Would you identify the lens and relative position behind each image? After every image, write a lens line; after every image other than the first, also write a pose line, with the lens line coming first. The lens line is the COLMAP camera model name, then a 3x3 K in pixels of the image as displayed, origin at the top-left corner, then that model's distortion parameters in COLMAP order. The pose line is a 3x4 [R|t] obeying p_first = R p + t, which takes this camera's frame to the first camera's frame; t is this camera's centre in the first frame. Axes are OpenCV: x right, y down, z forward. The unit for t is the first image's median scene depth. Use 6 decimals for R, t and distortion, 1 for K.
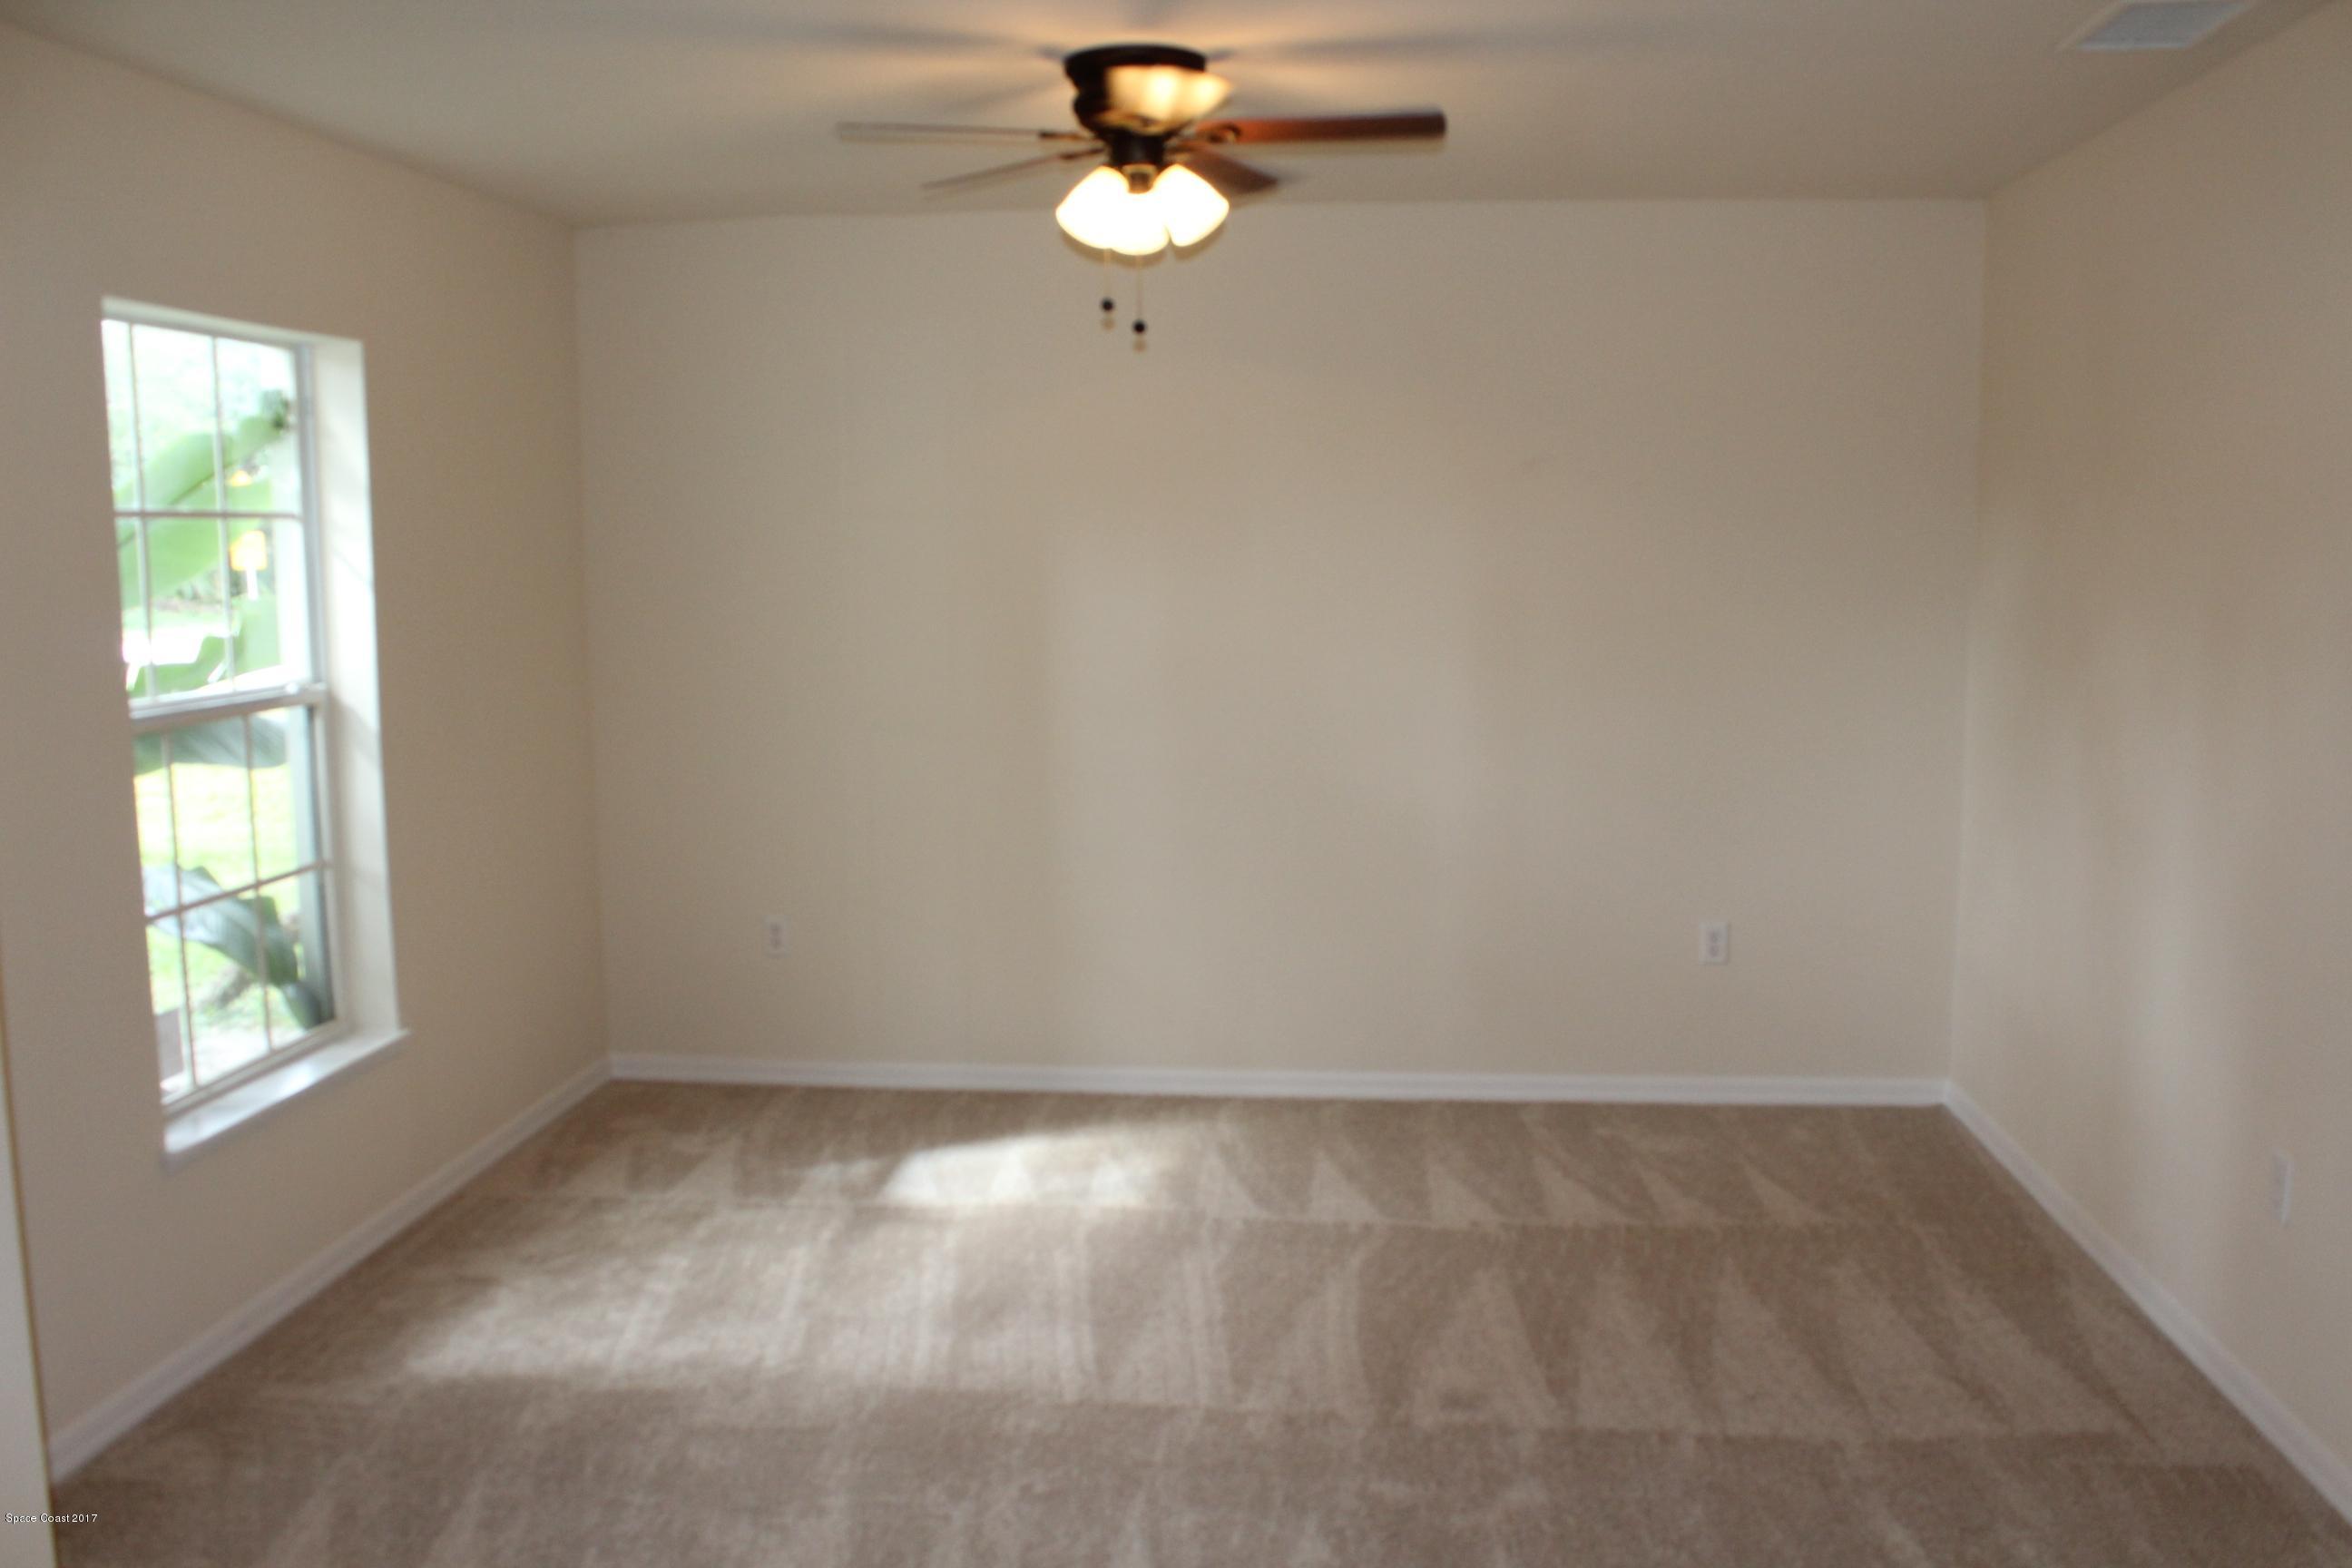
lens RADIAL K [[1990.6, 0, 1176.0], [0, 1990.6, 784.0], [0, 0, 1]] dist [-0.165835, 0.123828]
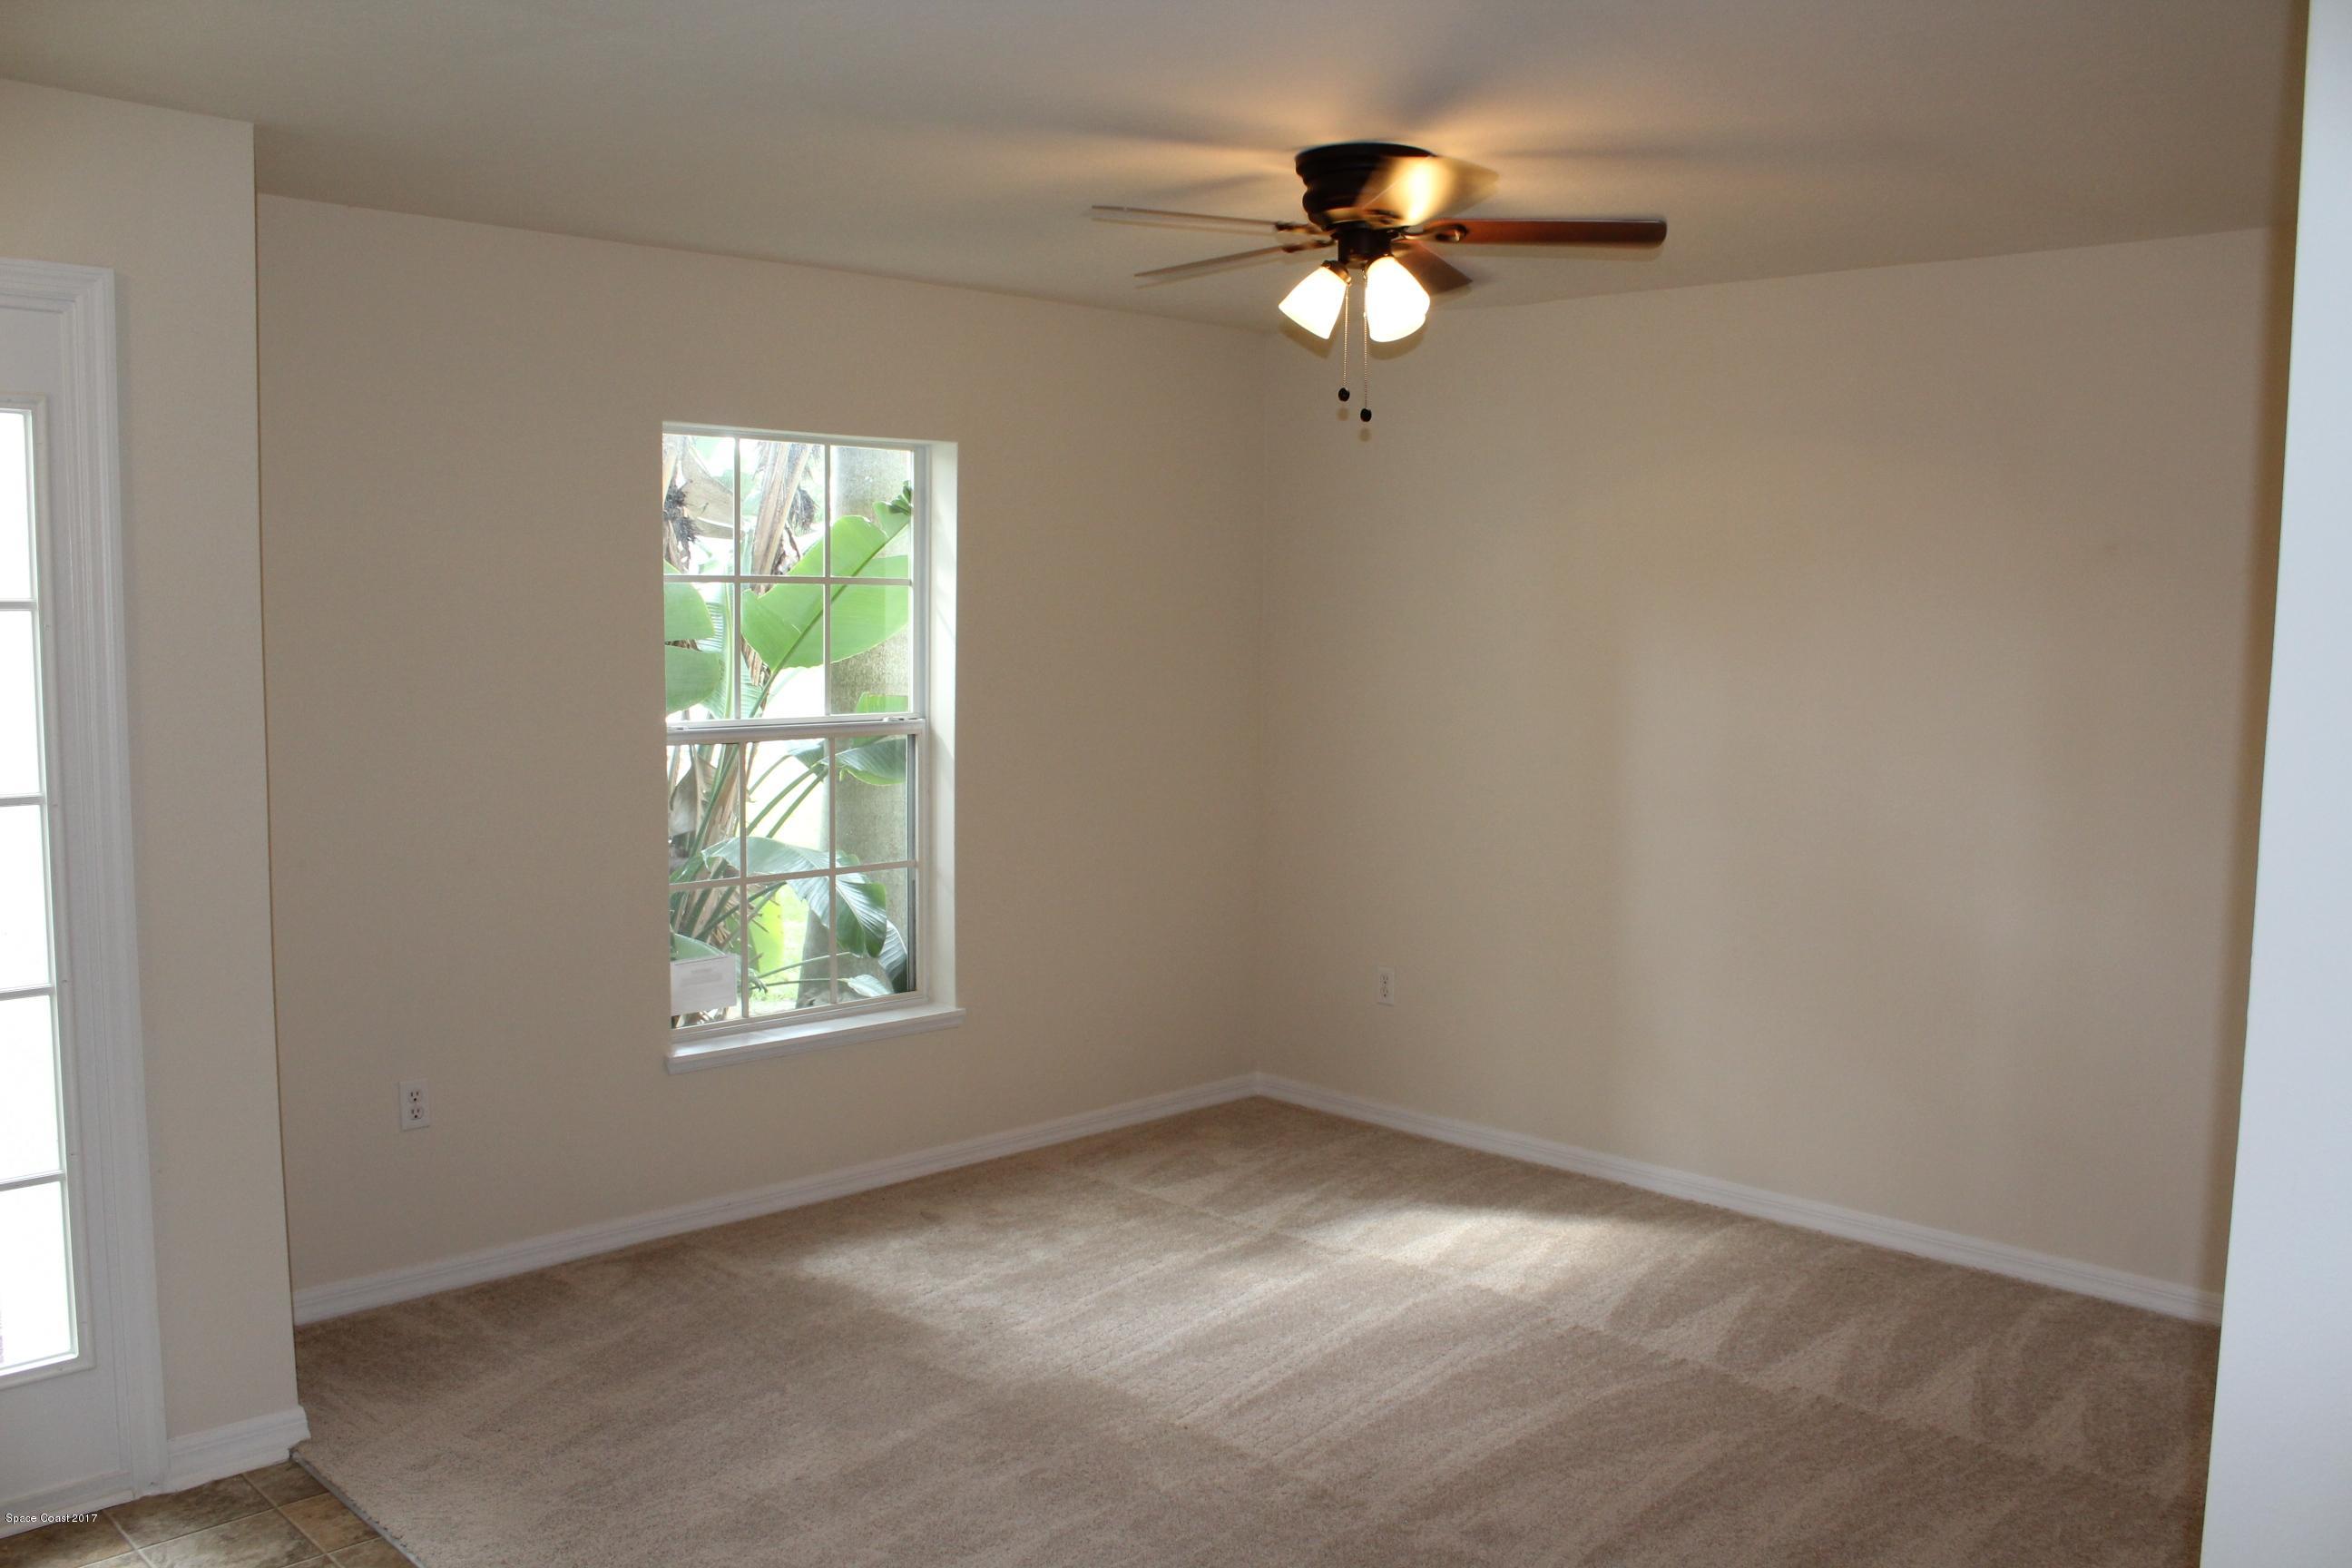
lens RADIAL K [[1920.7, 0, 1135.6], [0, 1920.7, 793.9], [0, 0, 1]] dist [-0.148424, 0.102787]
pose [[0.770580, 0.074709, -0.632949, 0.449934], [-0.097729, 0.995212, -0.001510, -0.015289], [0.629805, 0.063021, 0.774192, 0.143649]]
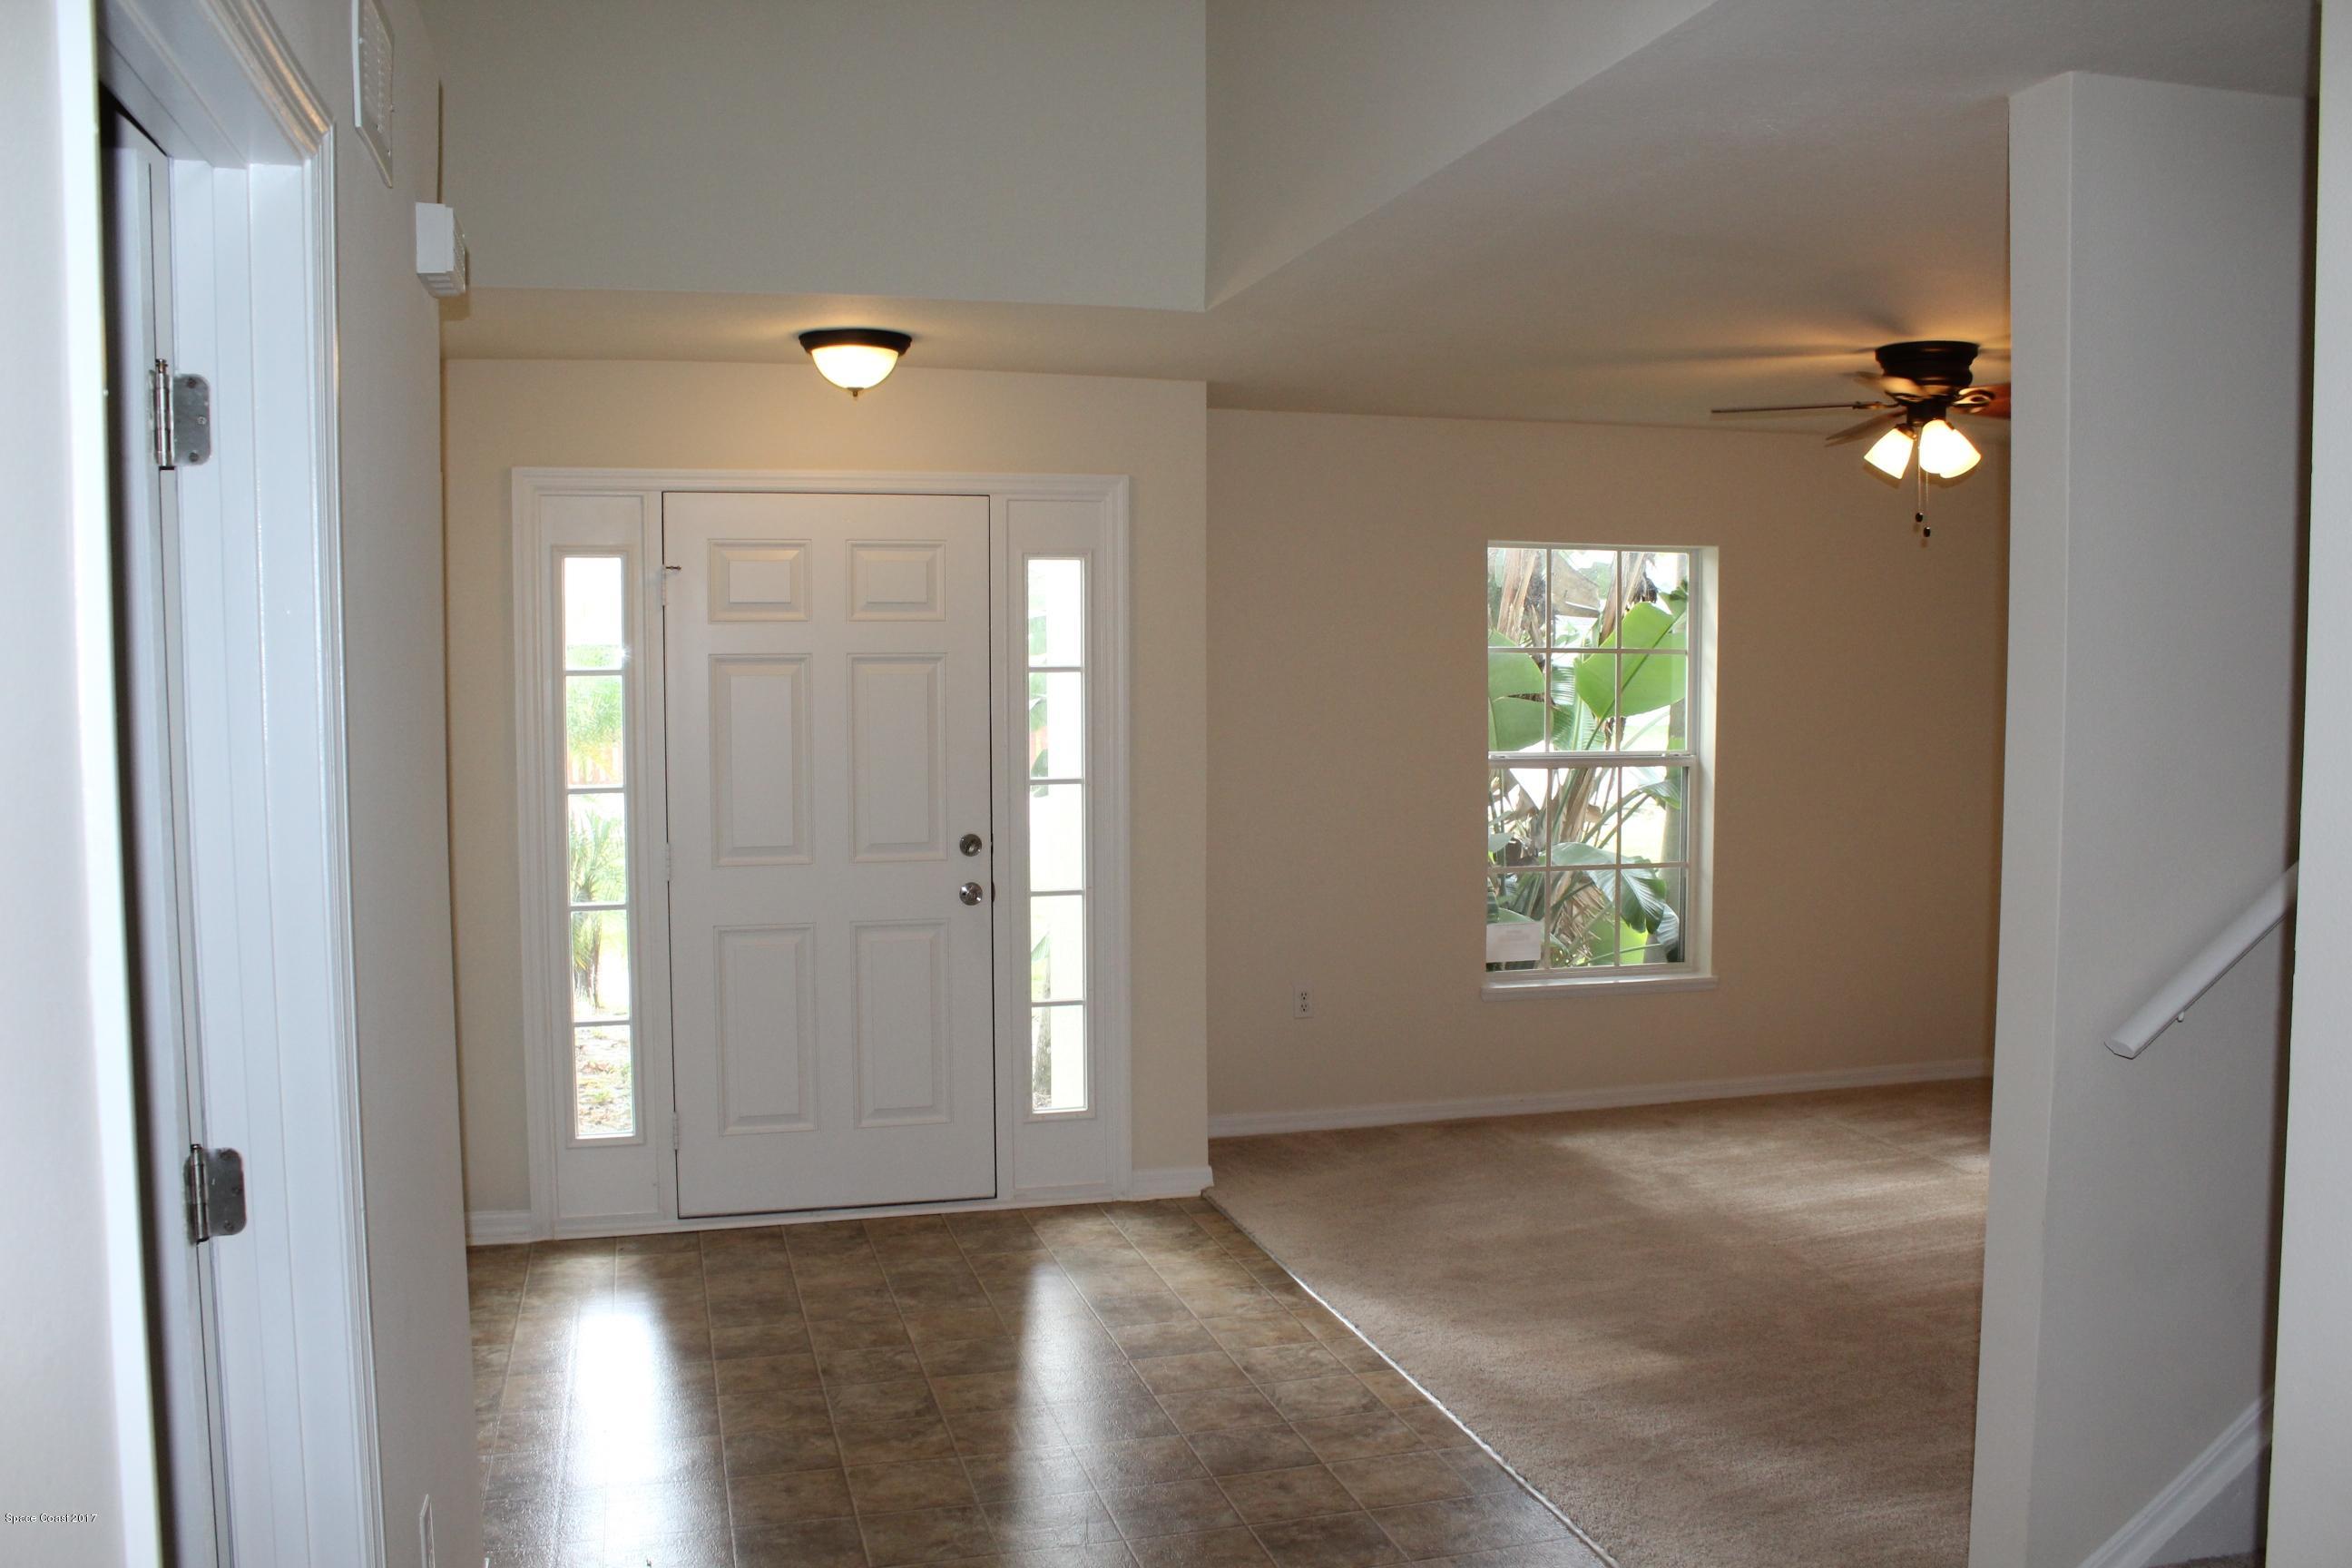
lens RADIAL K [[1897.4, 0, 1200.8], [0, 1897.4, 784.5], [0, 0, 1]] dist [-0.200435, 0.156849]
pose [[0.381108, 0.064351, -0.922288, 0.874701], [-0.122204, 0.992328, 0.018741, -0.005624], [0.916419, 0.105565, 0.386048, 0.012033]]
